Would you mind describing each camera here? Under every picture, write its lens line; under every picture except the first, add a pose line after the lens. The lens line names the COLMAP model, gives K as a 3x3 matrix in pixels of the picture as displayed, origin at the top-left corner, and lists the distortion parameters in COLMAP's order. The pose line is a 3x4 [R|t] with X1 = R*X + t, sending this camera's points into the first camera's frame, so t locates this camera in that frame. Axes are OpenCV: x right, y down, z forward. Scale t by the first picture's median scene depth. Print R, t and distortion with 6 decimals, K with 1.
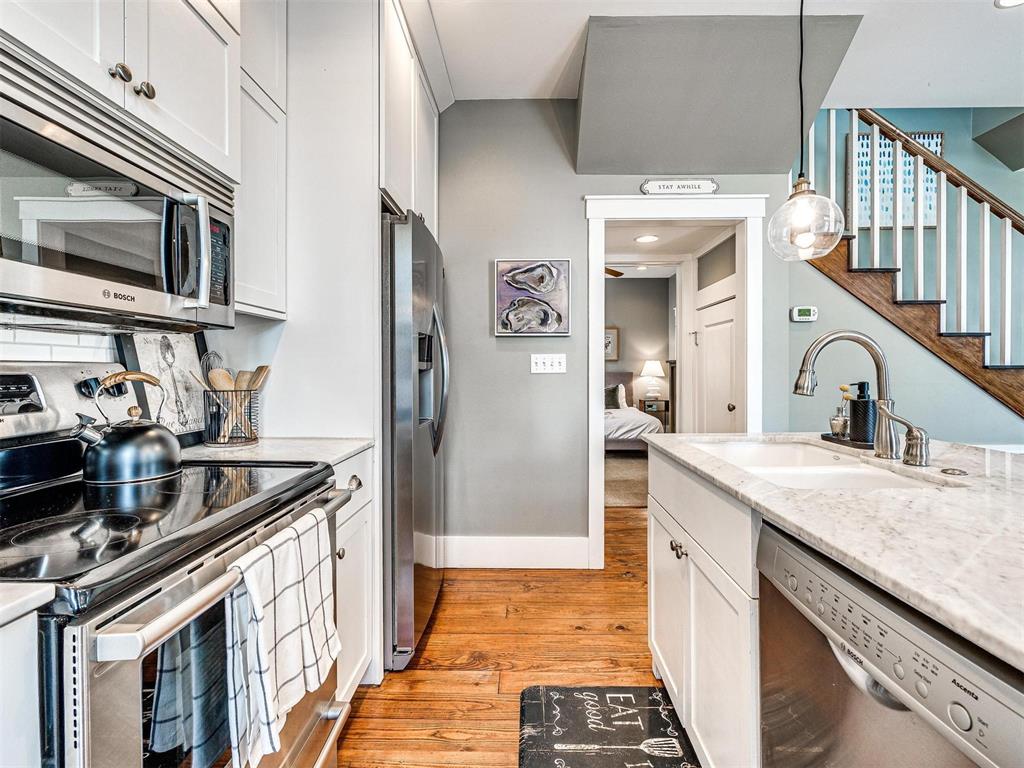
lens RADIAL K [[464.7, 0, 522.1], [0, 464.7, 375.9], [0, 0, 1]] dist [0.000097, 0.000072]
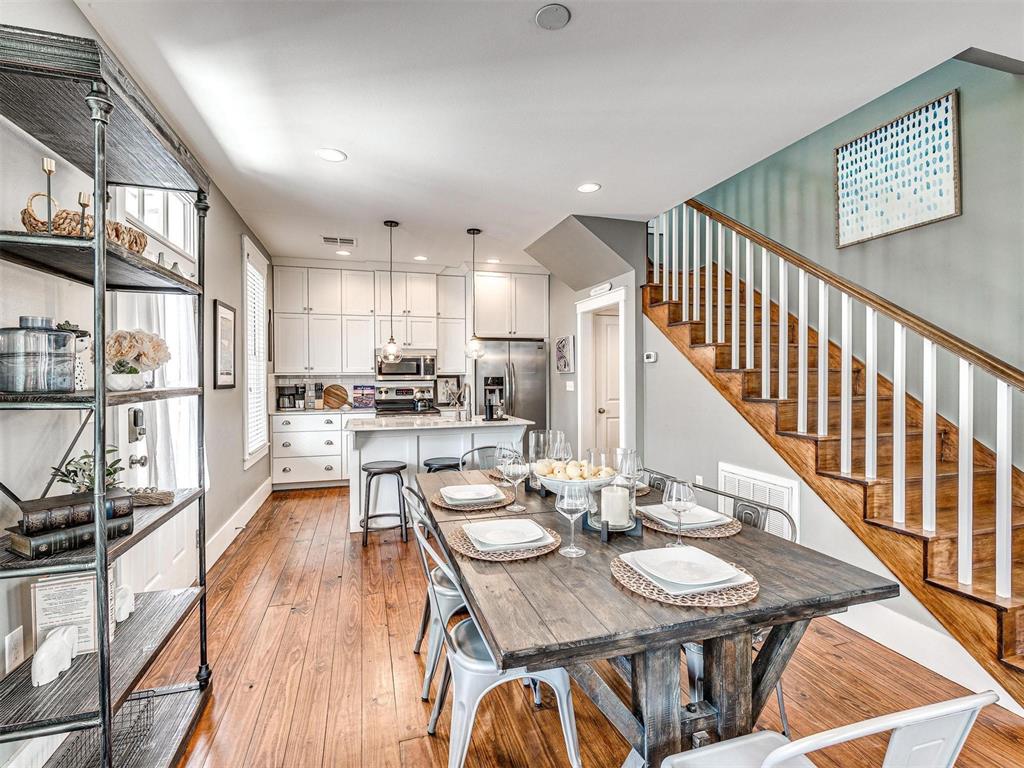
lens RADIAL K [[464.7, 0, 515.2], [0, 464.7, 376.9], [0, 0, 1]] dist [0.000097, 0.000072]
pose [[0.325363, 0.007771, -0.945557, 4.386026], [-0.009206, 0.999945, 0.005050, -0.174293], [0.945544, 0.007062, 0.325417, 0.255323]]
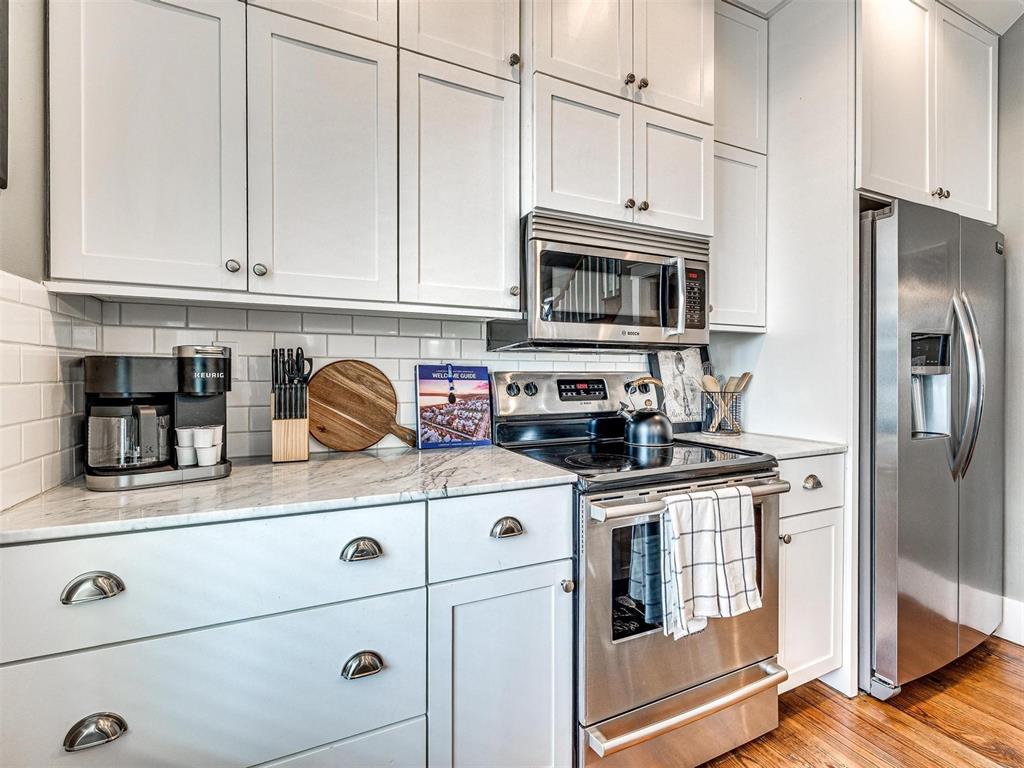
lens RADIAL K [[464.7, 0, 505.4], [0, 464.7, 381.4], [0, 0, 1]] dist [0.000097, 0.000072]
pose [[0.420748, 0.005592, -0.907160, 0.376699], [-0.007802, 0.999966, 0.002545, 0.003315], [0.907144, 0.006007, 0.420777, -0.103585]]
